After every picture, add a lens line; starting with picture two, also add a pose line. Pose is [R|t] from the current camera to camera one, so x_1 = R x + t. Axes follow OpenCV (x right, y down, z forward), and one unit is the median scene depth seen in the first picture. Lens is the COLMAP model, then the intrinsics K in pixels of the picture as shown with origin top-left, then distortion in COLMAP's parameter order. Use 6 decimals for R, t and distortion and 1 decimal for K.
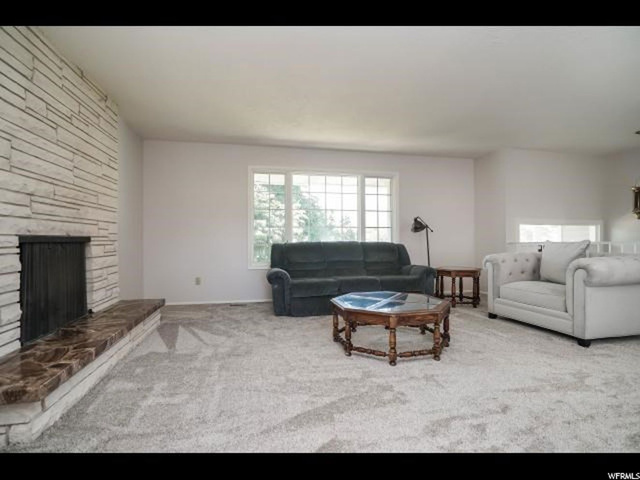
lens RADIAL K [[321.4, 0, 320.0], [0, 321.4, 240.0], [0, 0, 1]] dist [-0.000820, -0.000028]
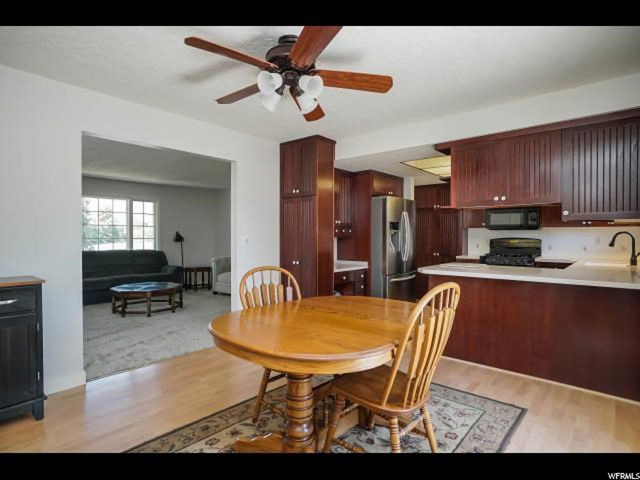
lens RADIAL K [[339.6, 0, 320.0], [0, 339.6, 240.0], [0, 0, 1]] dist [-0.034397, -0.000181]
pose [[0.795857, 0.000868, 0.605484, -0.098426], [-0.006404, 0.999955, 0.006984, -0.056067], [-0.605451, -0.009435, 0.795827, -0.664125]]
